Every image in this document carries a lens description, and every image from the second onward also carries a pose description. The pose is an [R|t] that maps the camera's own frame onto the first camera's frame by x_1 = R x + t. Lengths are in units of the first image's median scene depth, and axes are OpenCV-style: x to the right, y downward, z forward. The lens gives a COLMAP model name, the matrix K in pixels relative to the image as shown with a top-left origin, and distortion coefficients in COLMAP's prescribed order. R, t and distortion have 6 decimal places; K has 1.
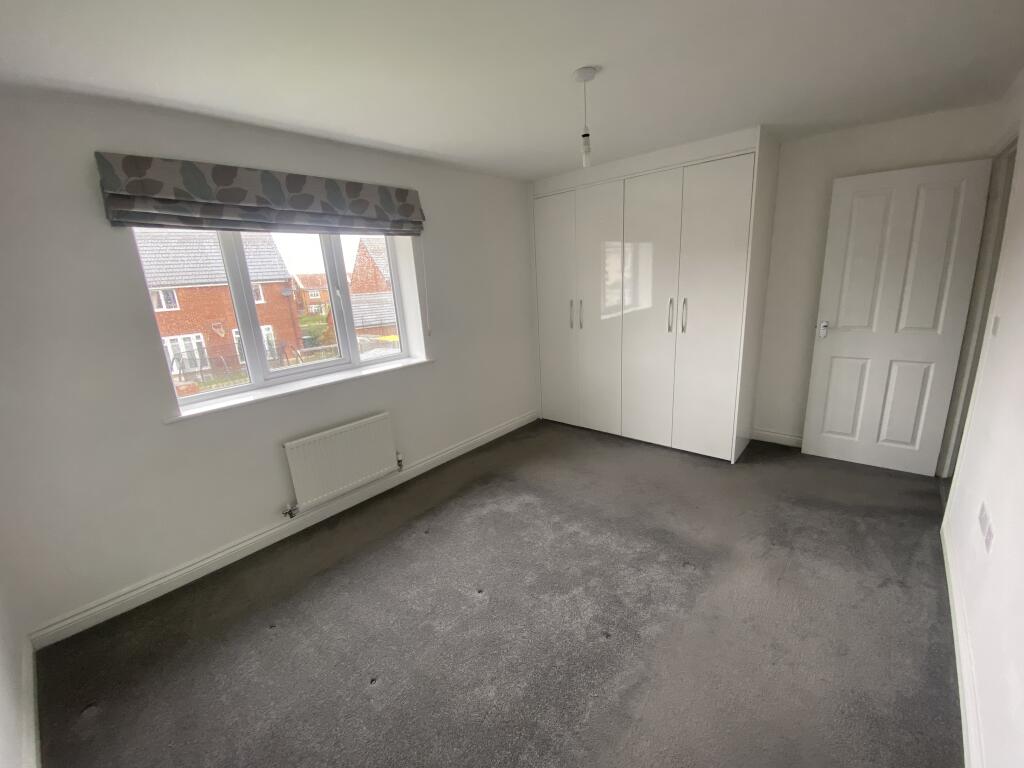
lens RADIAL K [[419.9, 0, 530.6], [0, 419.9, 379.6], [0, 0, 1]] dist [0.001290, -0.000329]
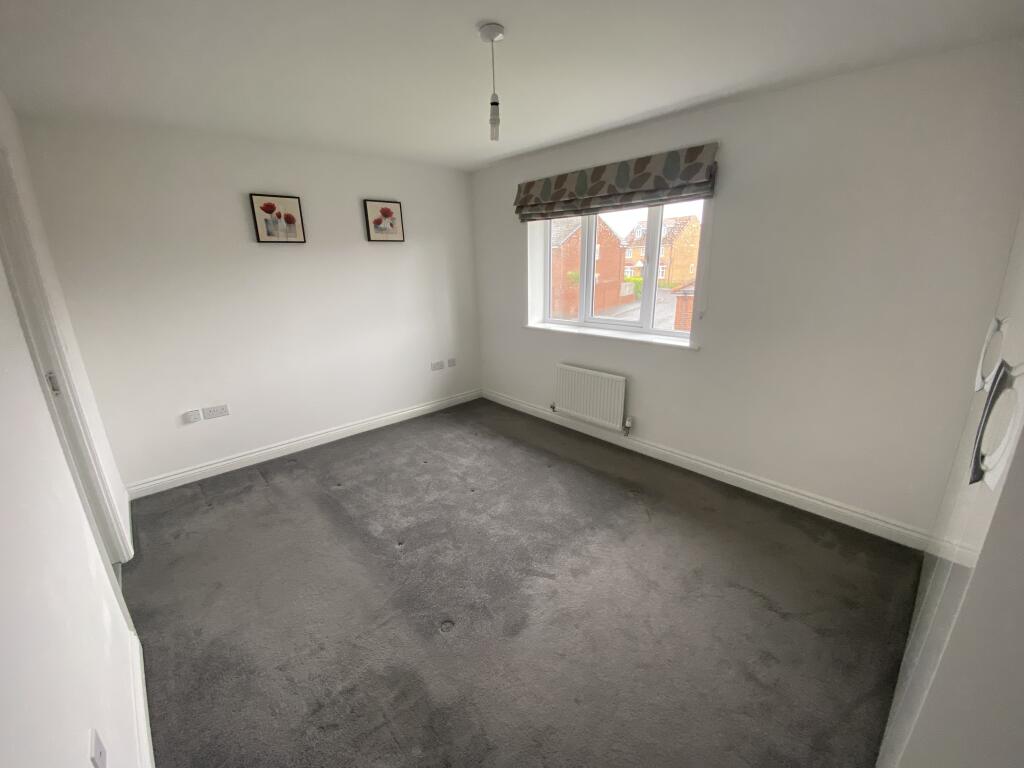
lens RADIAL K [[419.9, 0, 512.0], [0, 419.9, 387.2], [0, 0, 1]] dist [0.001290, -0.000329]
pose [[-0.140457, 0.342643, -0.928907, 0.808374], [-0.209635, 0.906644, 0.366129, -0.268153], [0.967639, 0.246156, -0.055514, 0.897132]]
